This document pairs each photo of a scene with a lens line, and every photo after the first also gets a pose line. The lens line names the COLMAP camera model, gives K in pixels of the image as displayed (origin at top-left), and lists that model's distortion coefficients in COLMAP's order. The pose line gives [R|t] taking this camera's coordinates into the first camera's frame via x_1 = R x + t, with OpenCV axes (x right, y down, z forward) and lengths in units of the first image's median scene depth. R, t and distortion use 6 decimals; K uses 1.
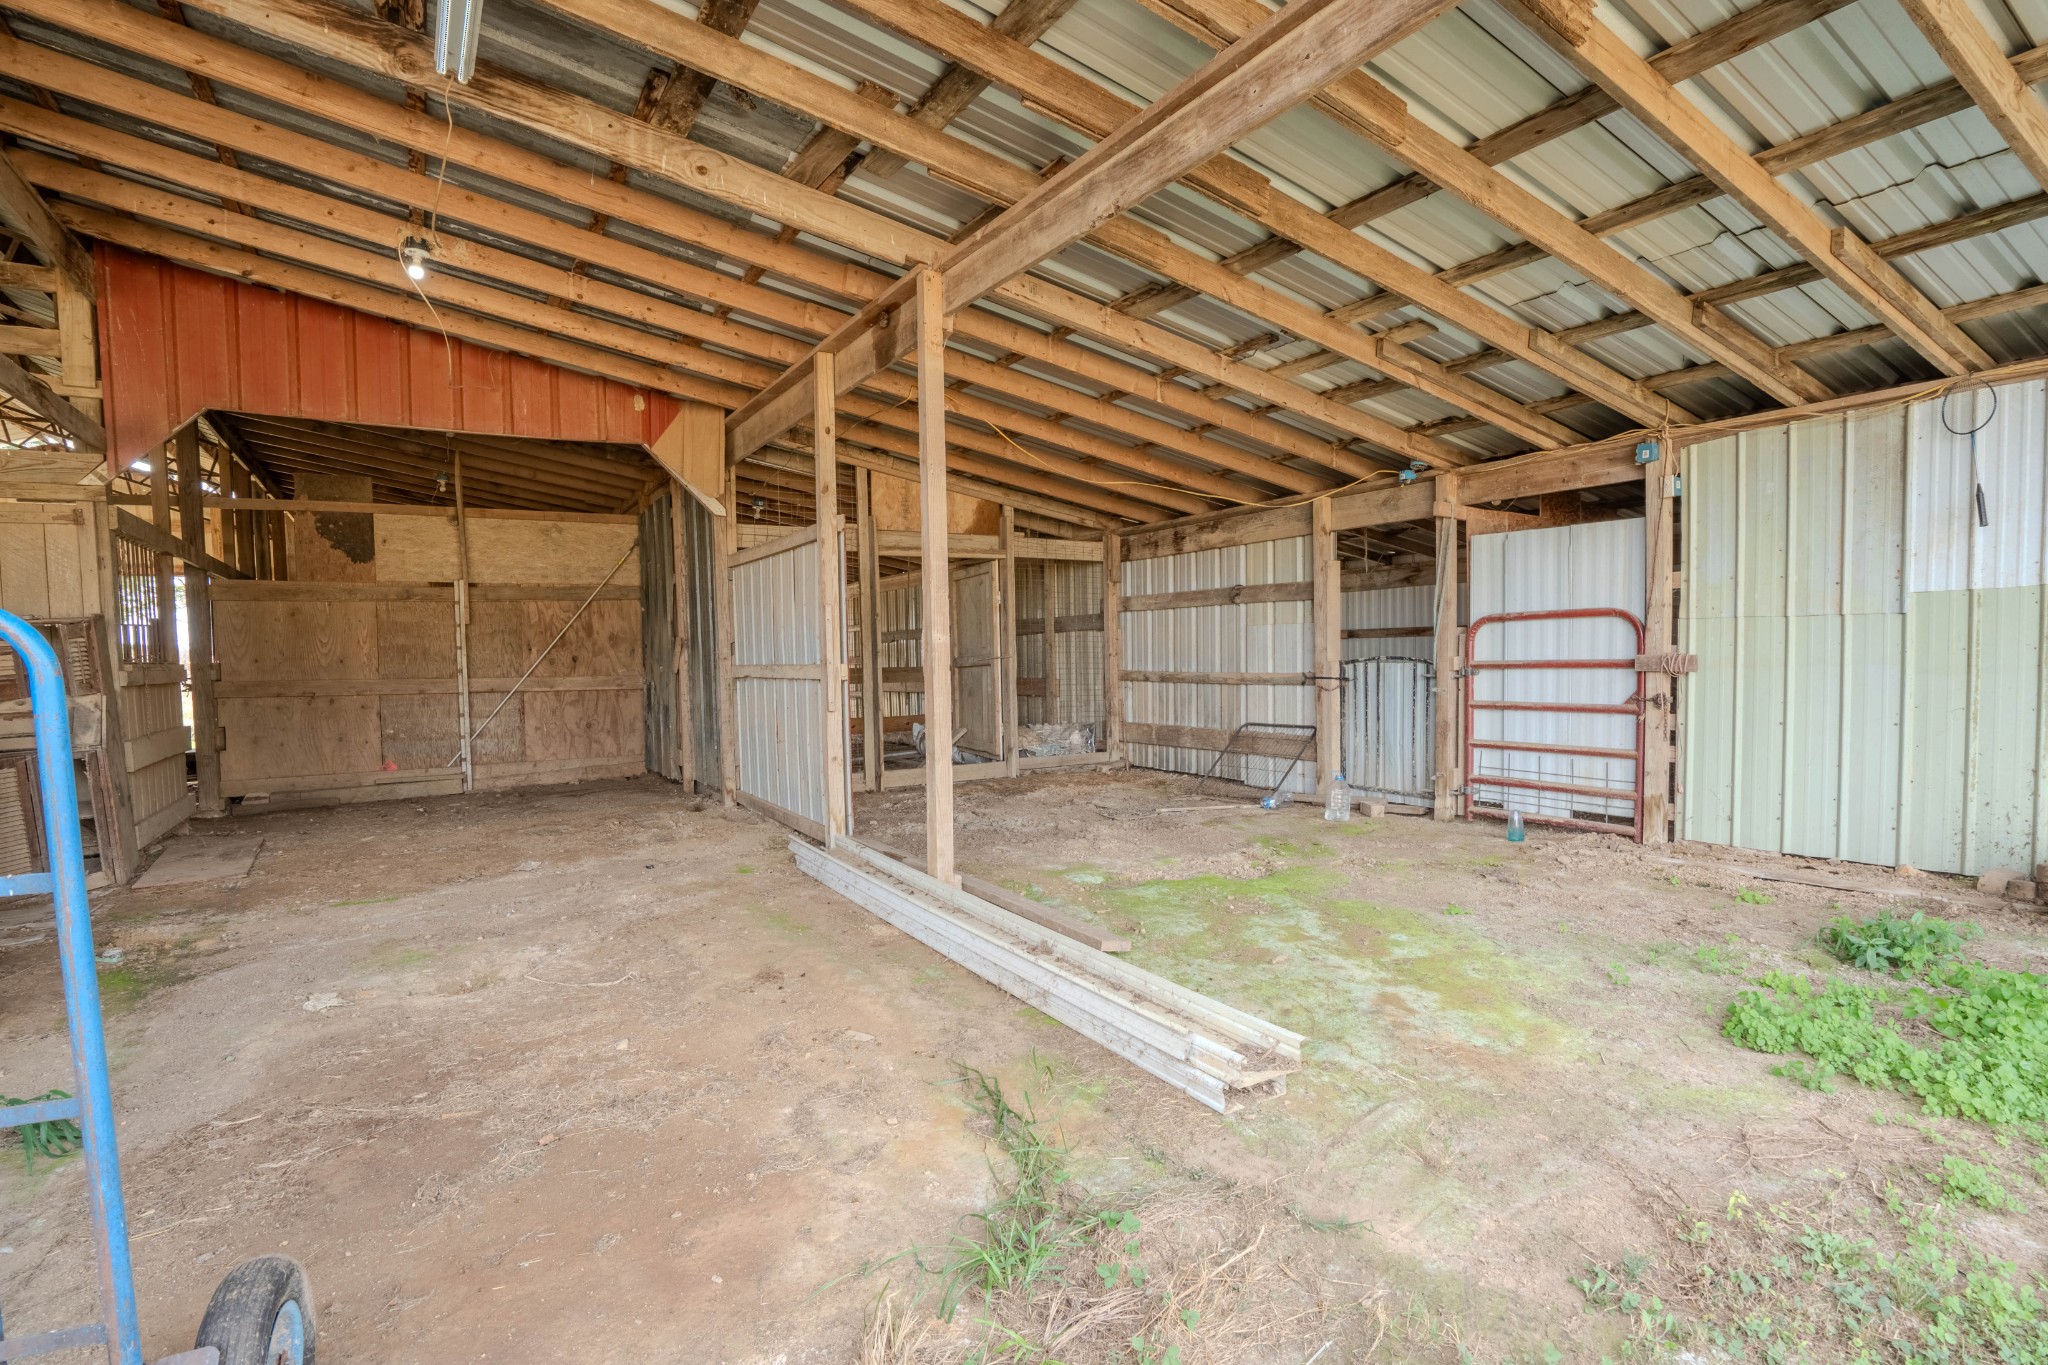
lens RADIAL K [[1032.2, 0, 1026.8], [0, 1032.2, 710.4], [0, 0, 1]] dist [-0.038442, 0.020732]
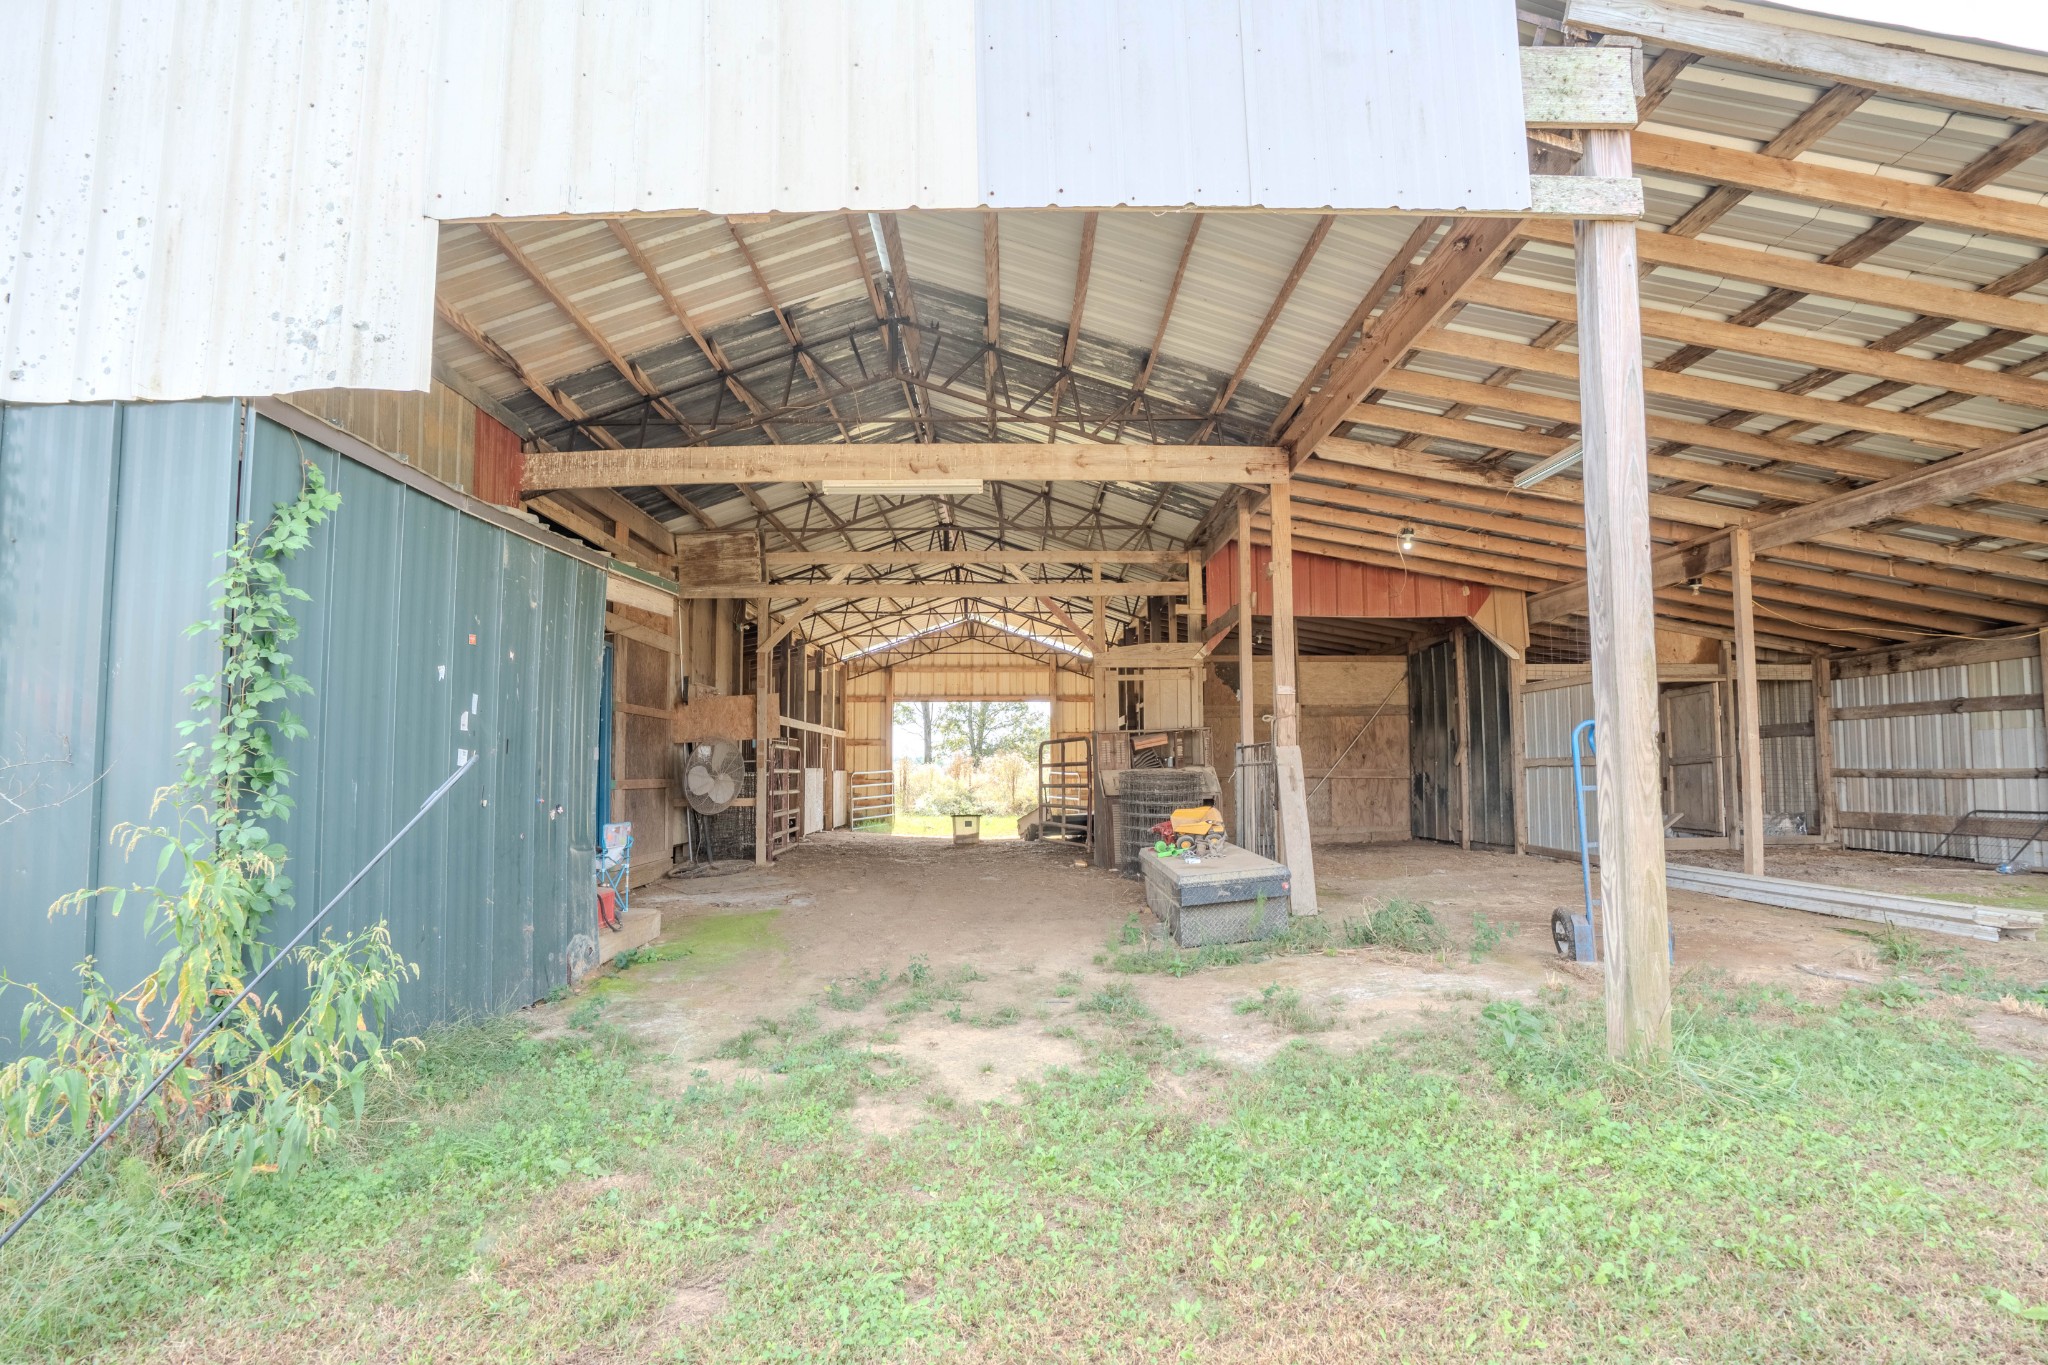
lens RADIAL K [[1032.2, 0, 1026.8], [0, 1032.2, 710.4], [0, 0, 1]] dist [-0.038442, 0.020732]
pose [[0.867424, -0.014485, -0.497359, -0.155385], [-0.040761, 0.994148, -0.100043, 0.058652], [0.495897, 0.107052, 0.861757, -0.579966]]
